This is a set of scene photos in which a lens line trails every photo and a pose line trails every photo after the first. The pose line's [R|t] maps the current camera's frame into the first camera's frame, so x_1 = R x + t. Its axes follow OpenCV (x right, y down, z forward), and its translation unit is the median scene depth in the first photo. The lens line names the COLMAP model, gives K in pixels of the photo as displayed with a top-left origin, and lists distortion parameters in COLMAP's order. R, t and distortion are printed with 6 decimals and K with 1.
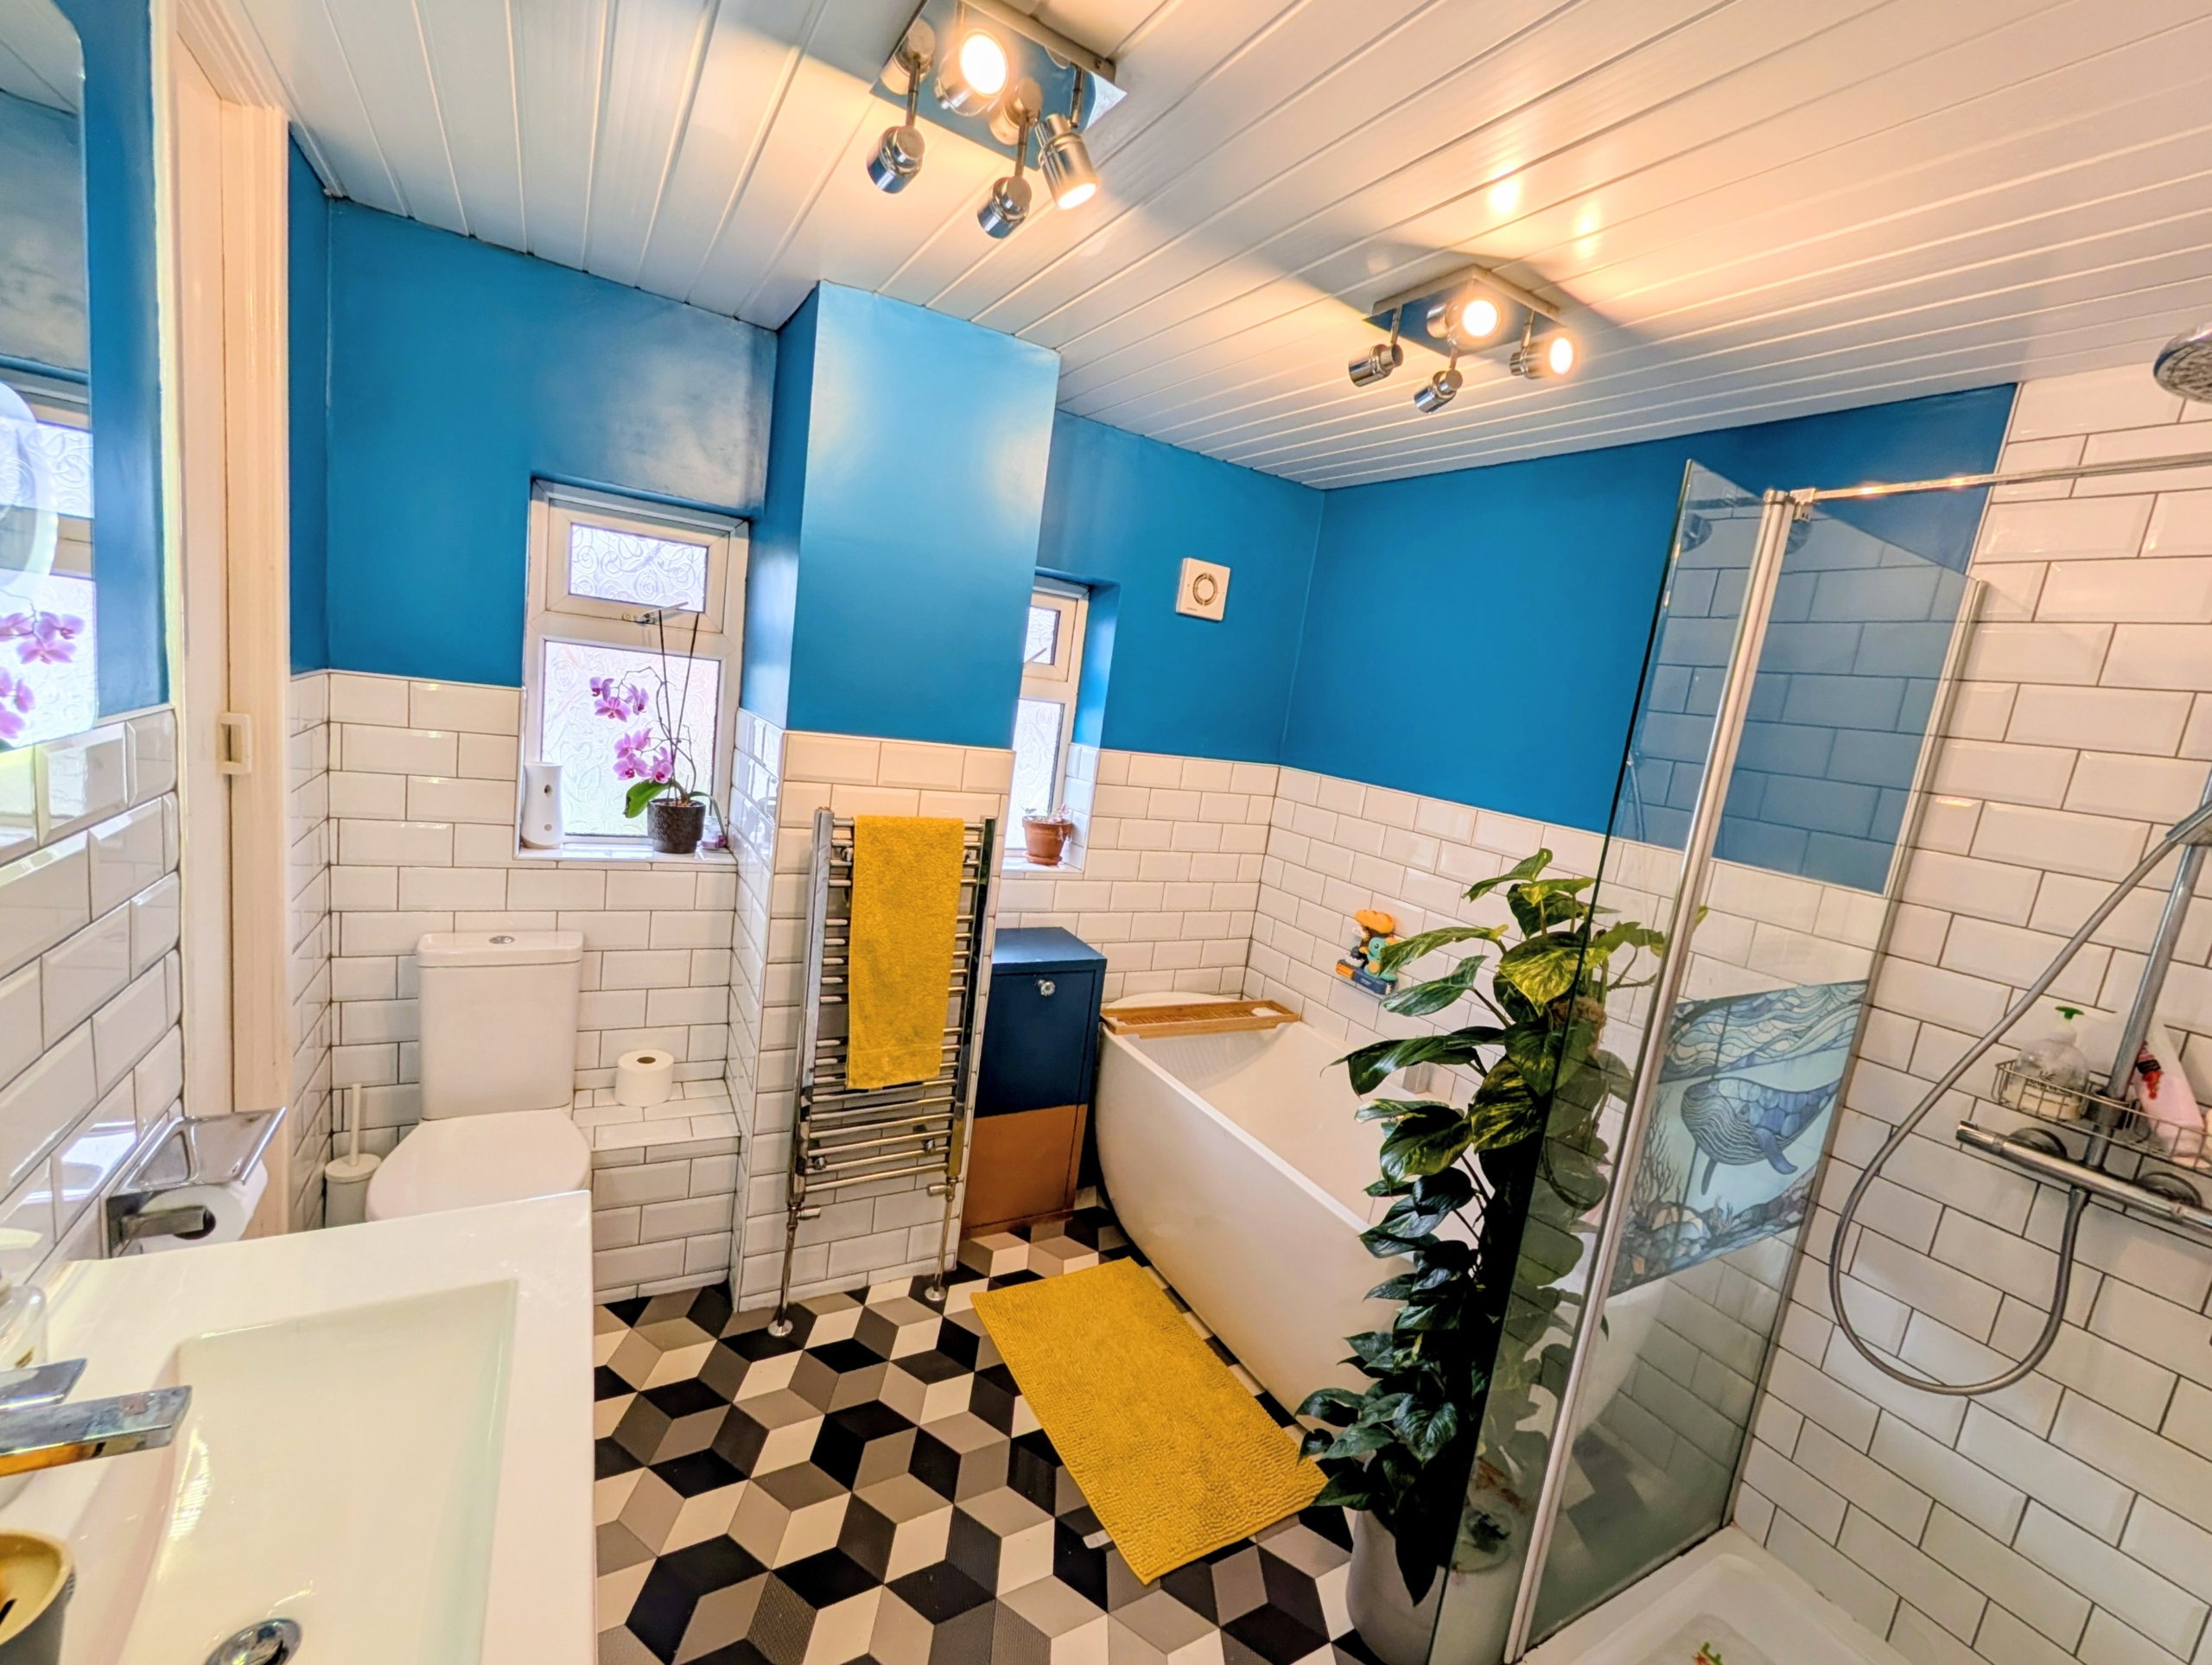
lens RADIAL K [[937.3, 0, 1110.9], [0, 937.3, 834.8], [0, 0, 1]] dist [-0.000642, -0.000039]
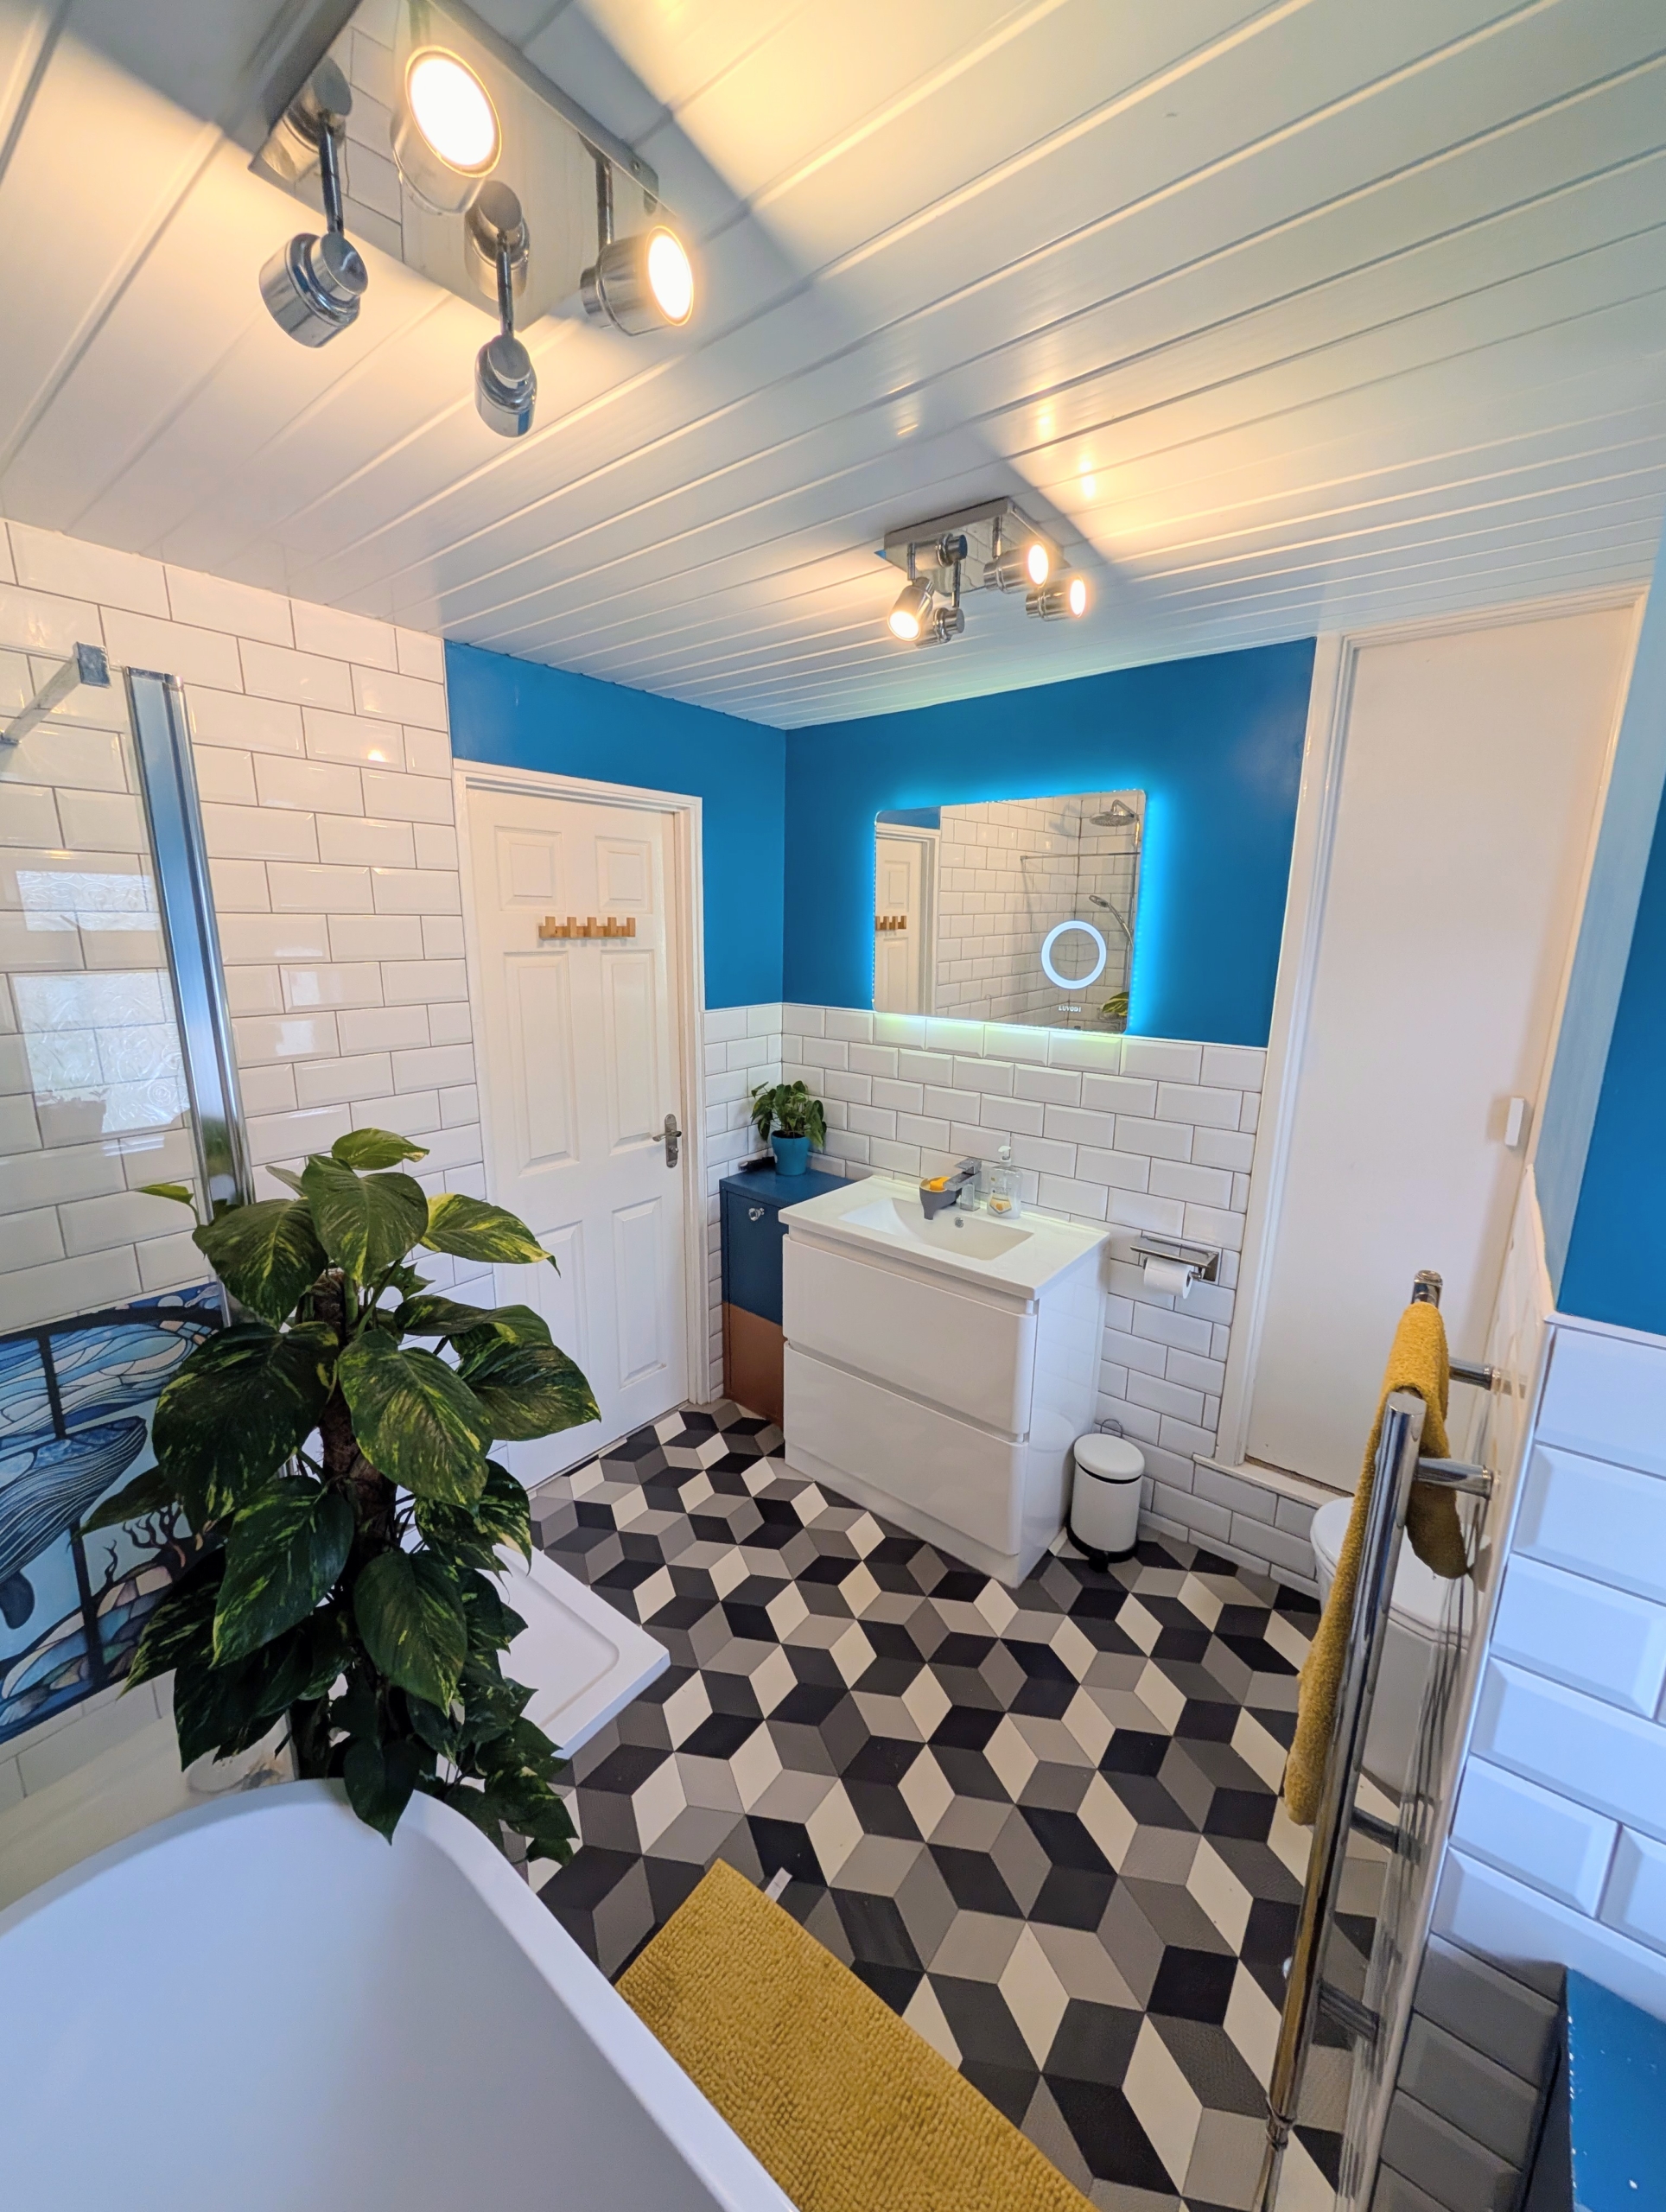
lens RADIAL K [[836.2, 0, 839.6], [0, 836.2, 1098.1], [0, 0, 1]] dist [-0.000594, 0.000120]
pose [[-0.914724, -0.060516, -0.399521, 0.298652], [-0.193761, 0.933327, 0.302255, -0.250135], [0.354593, 0.353891, -0.865462, 1.389995]]
